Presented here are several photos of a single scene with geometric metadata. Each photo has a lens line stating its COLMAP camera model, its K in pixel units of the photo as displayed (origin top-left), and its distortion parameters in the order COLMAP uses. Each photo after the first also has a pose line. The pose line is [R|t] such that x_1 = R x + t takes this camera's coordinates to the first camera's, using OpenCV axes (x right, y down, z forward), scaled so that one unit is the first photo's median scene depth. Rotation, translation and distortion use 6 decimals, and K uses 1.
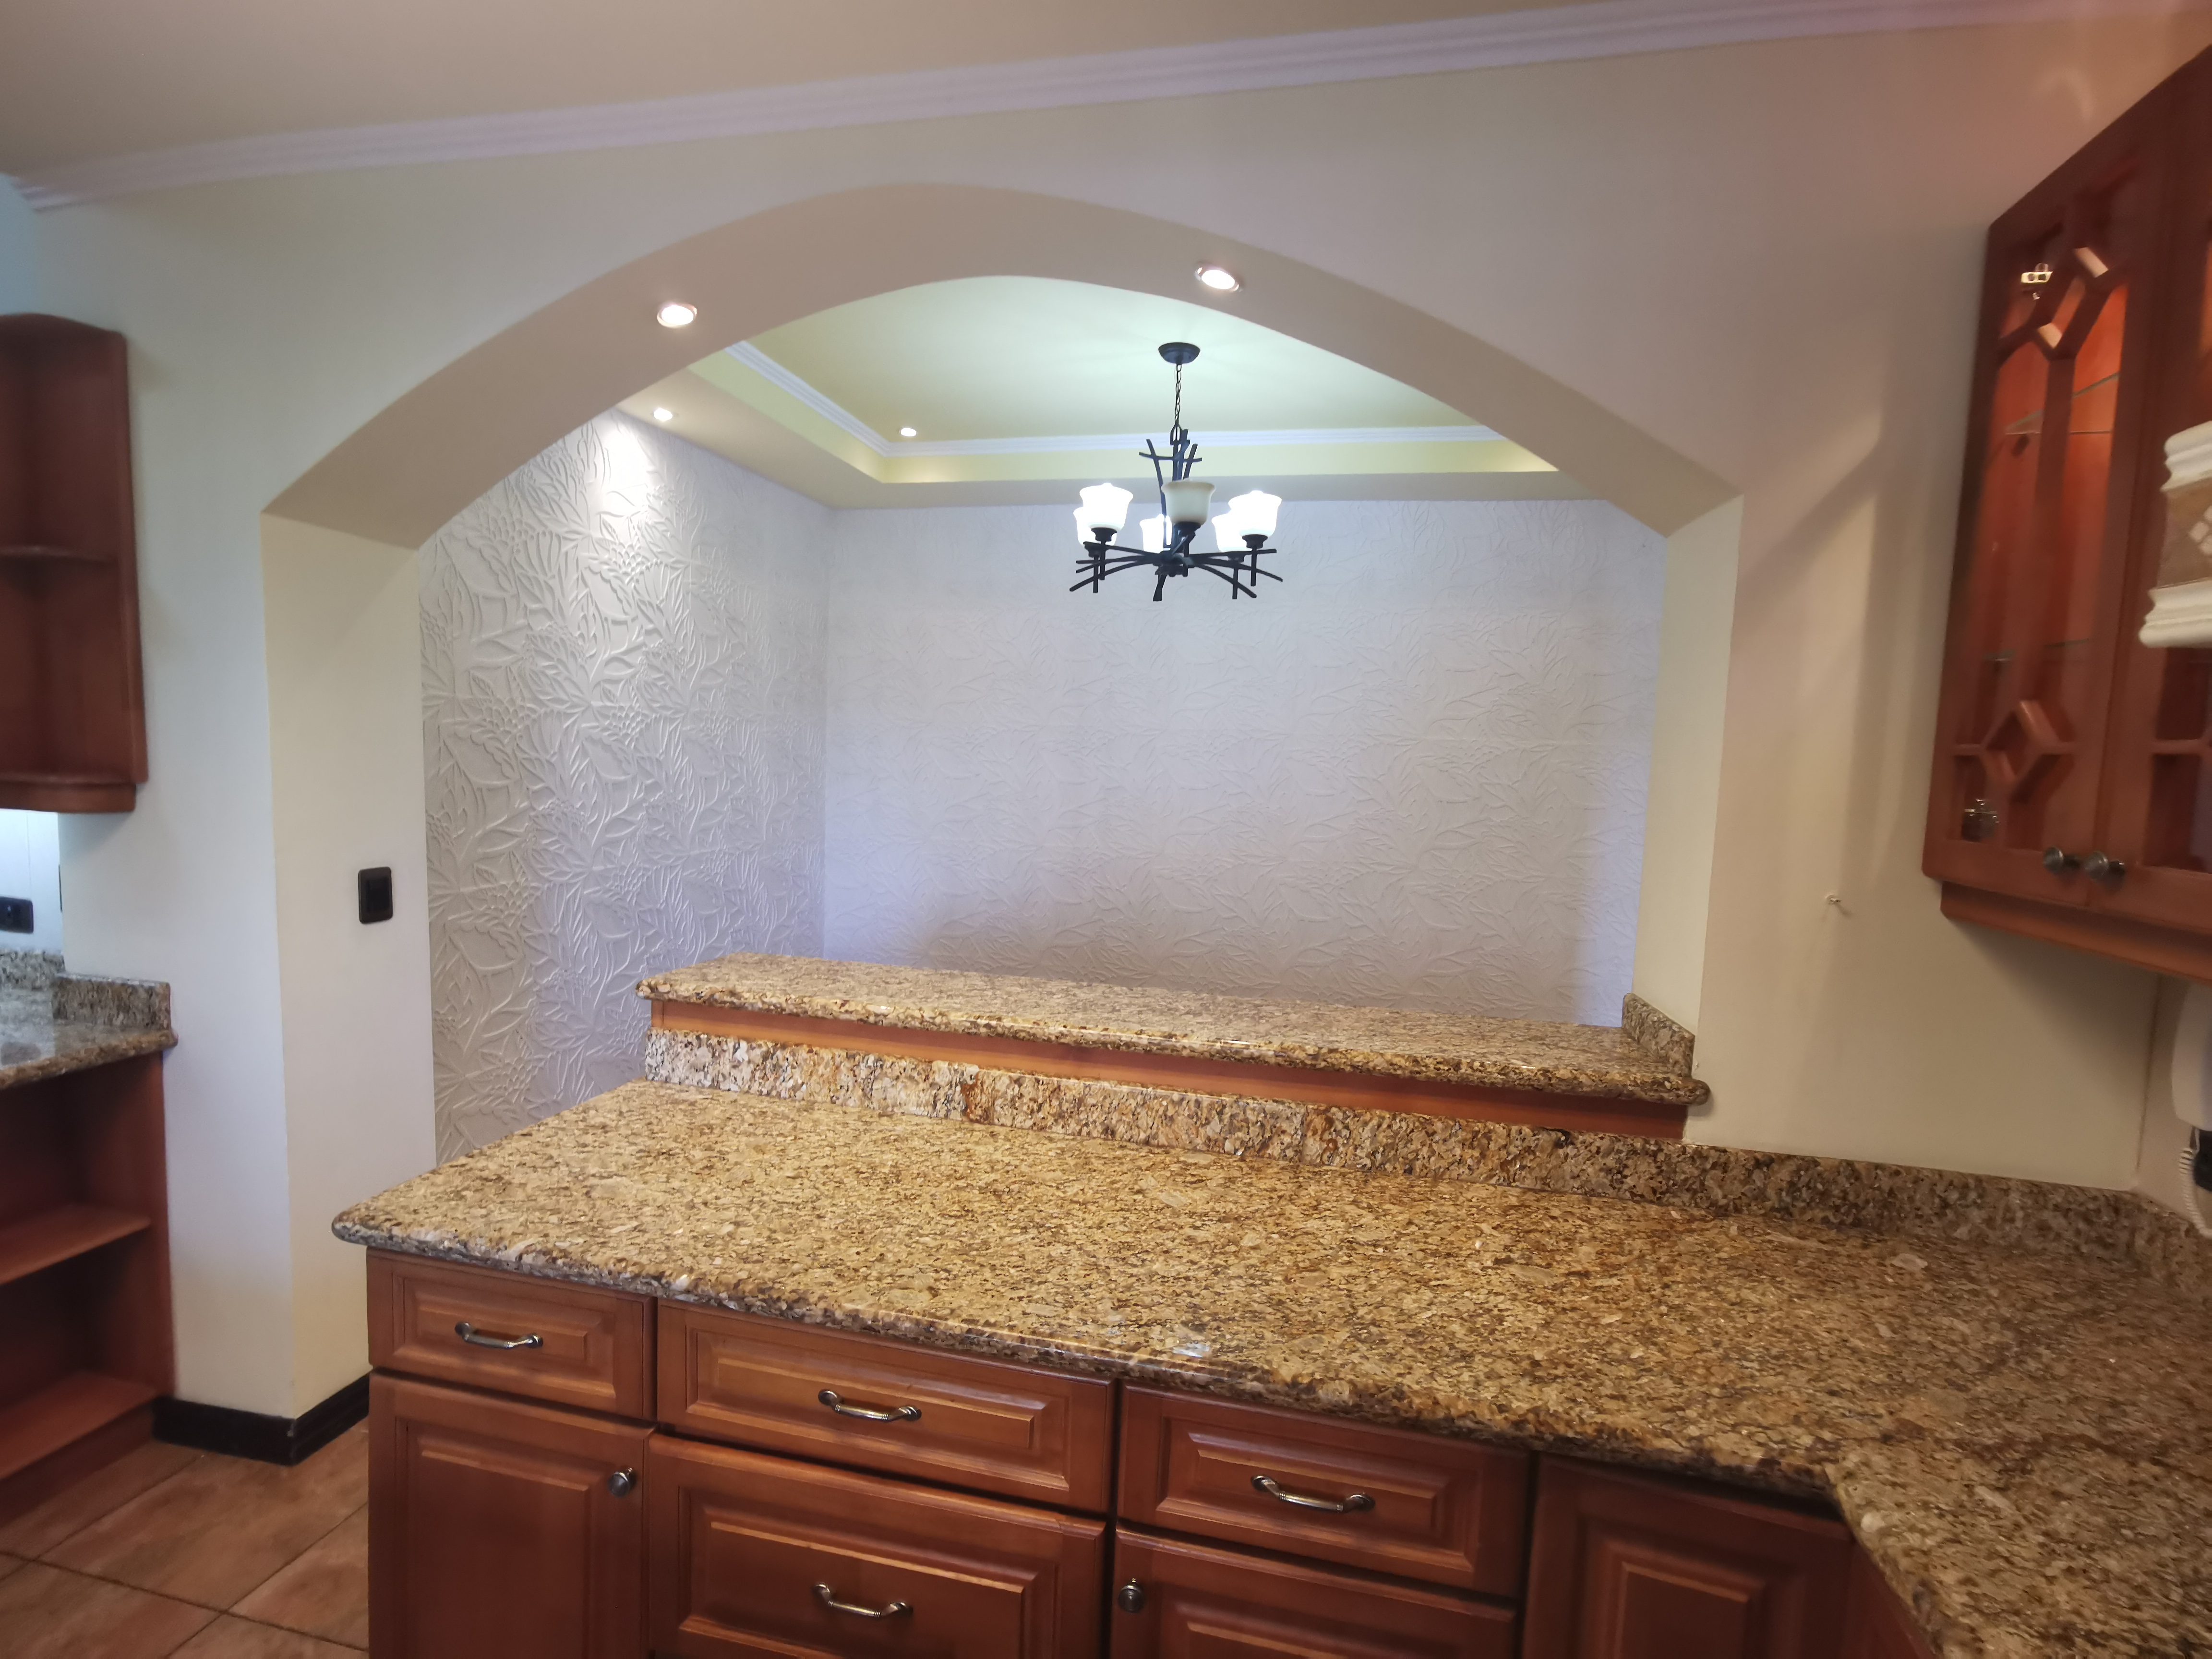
lens RADIAL K [[1068.5, 0, 1104.0], [0, 1068.5, 839.1], [0, 0, 1]] dist [-0.052633, 0.052630]
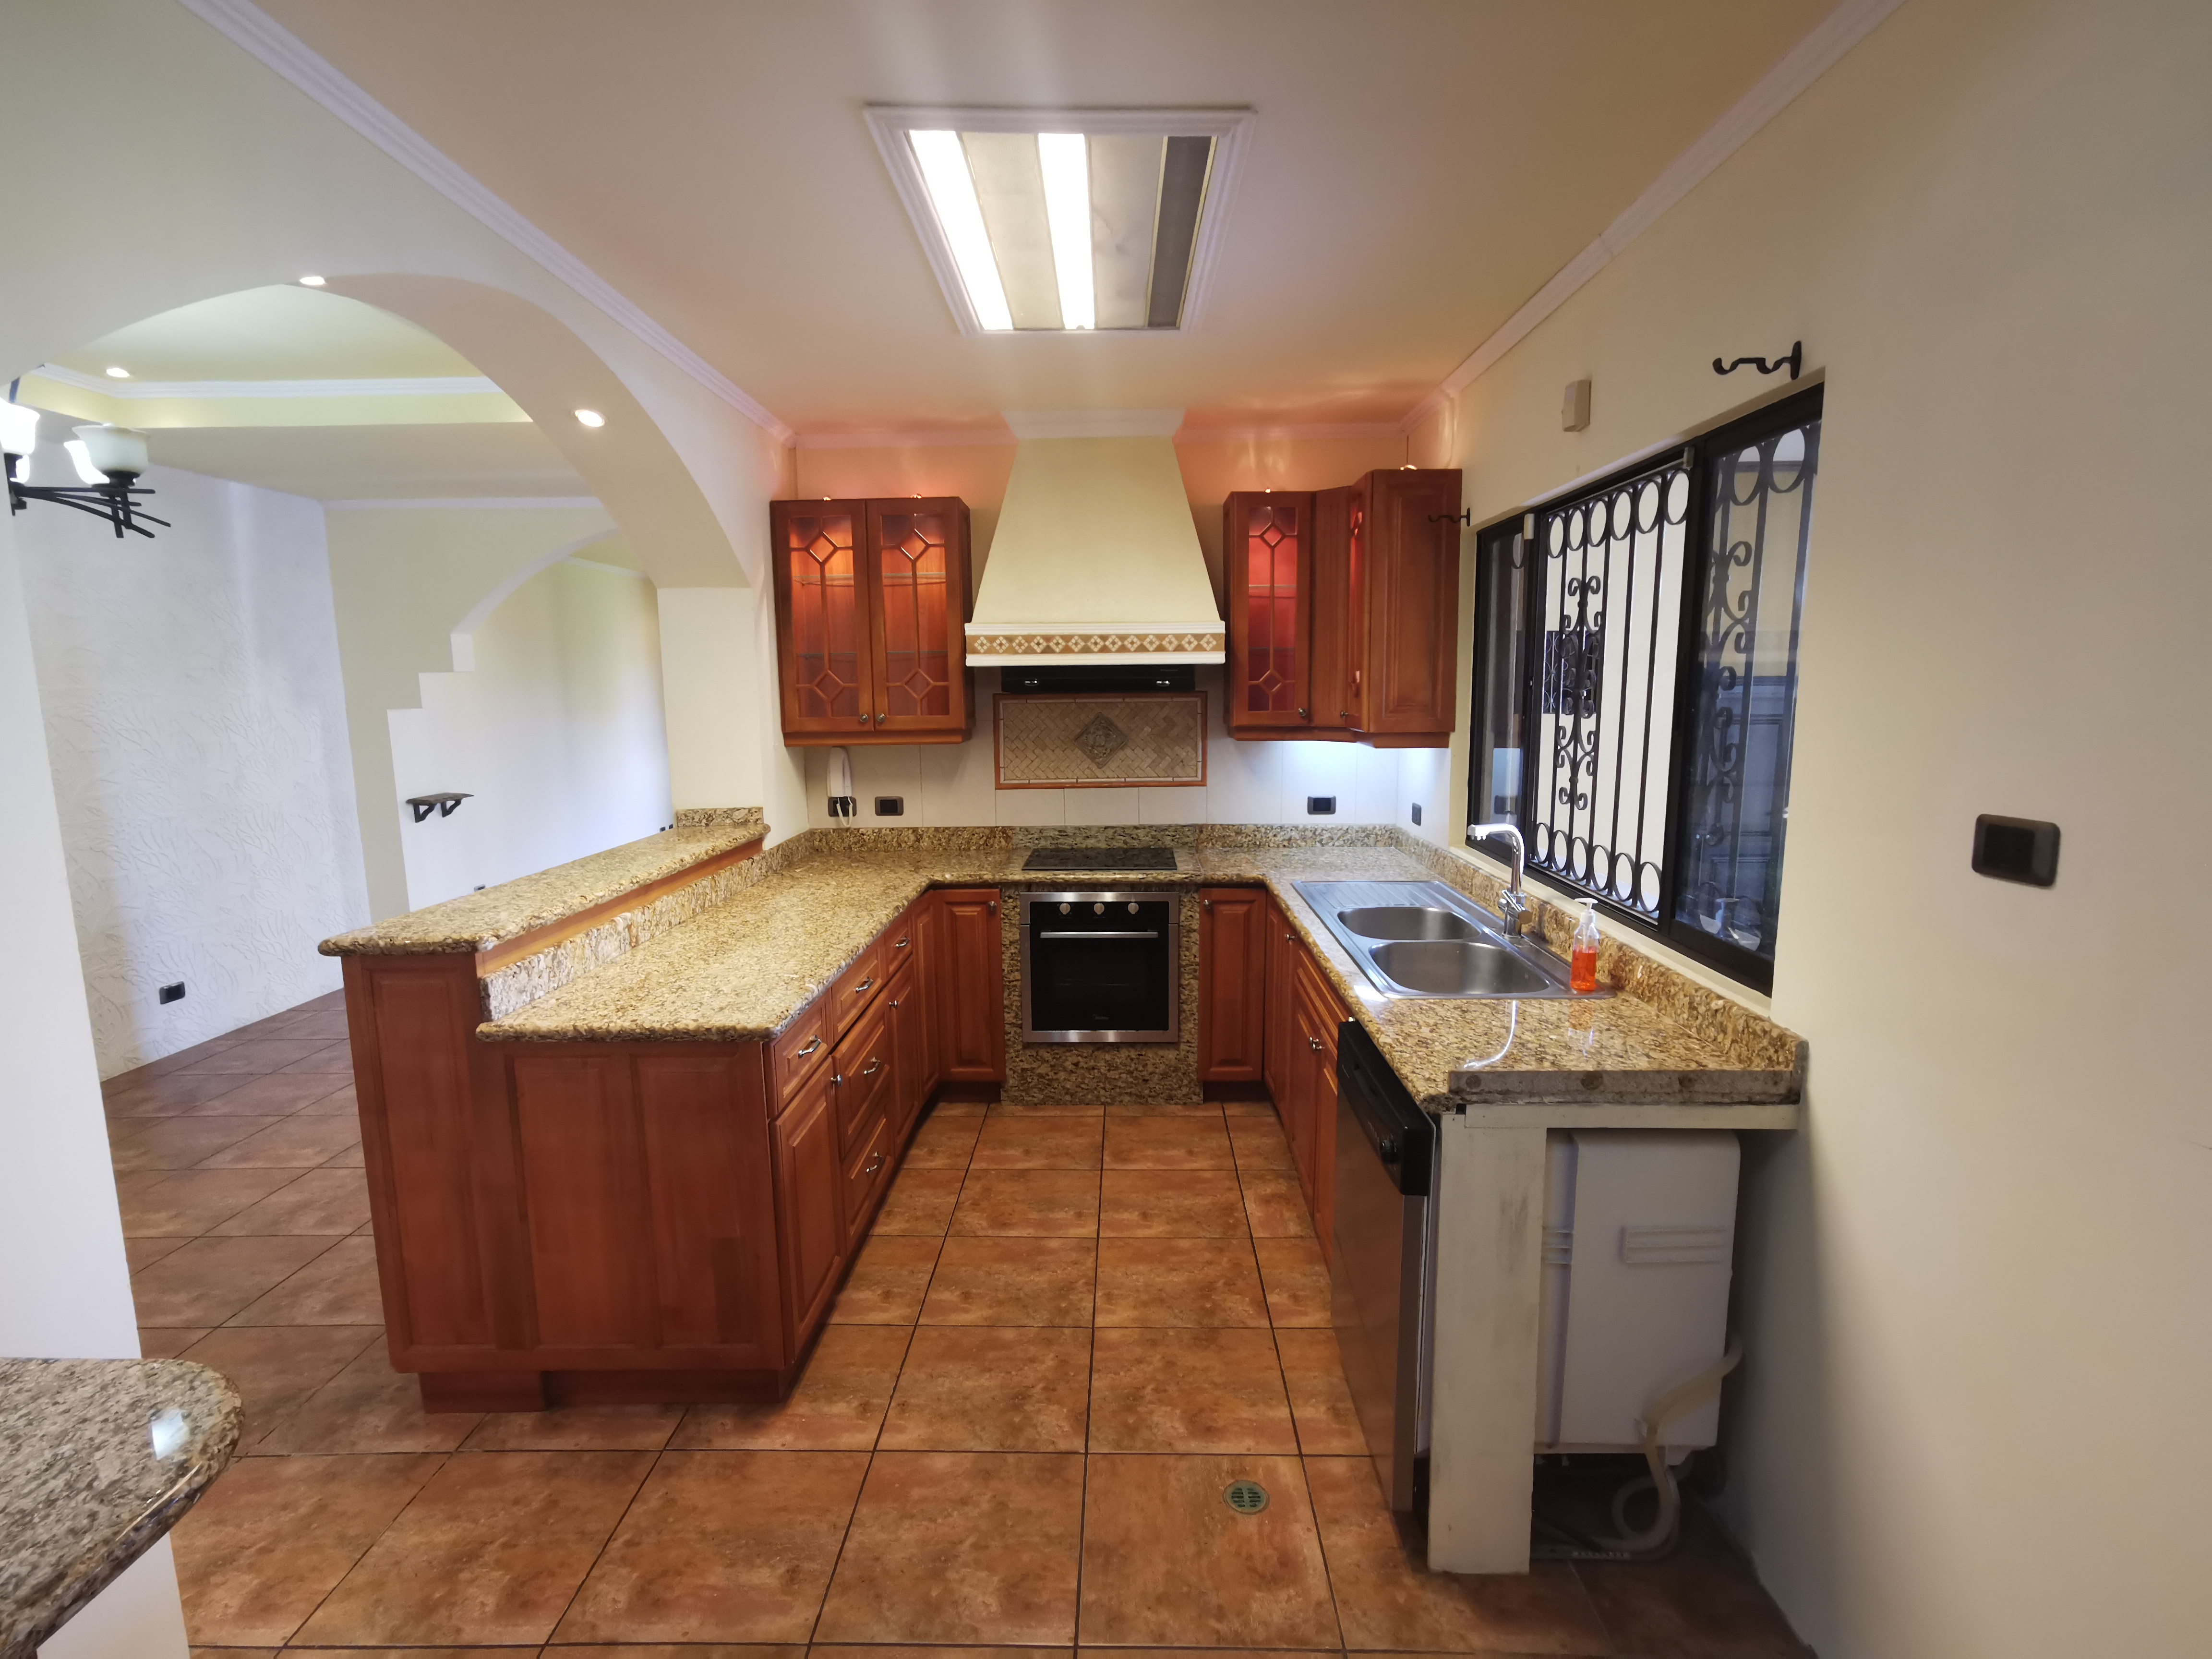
lens RADIAL K [[1056.0, 0, 1109.3], [0, 1056.0, 835.3], [0, 0, 1]] dist [-0.002735, 0.012575]
pose [[-0.206705, -0.173096, 0.962970, -1.415686], [0.090140, 0.976671, 0.194908, -0.108678], [-0.974242, 0.127091, -0.186280, 0.485188]]
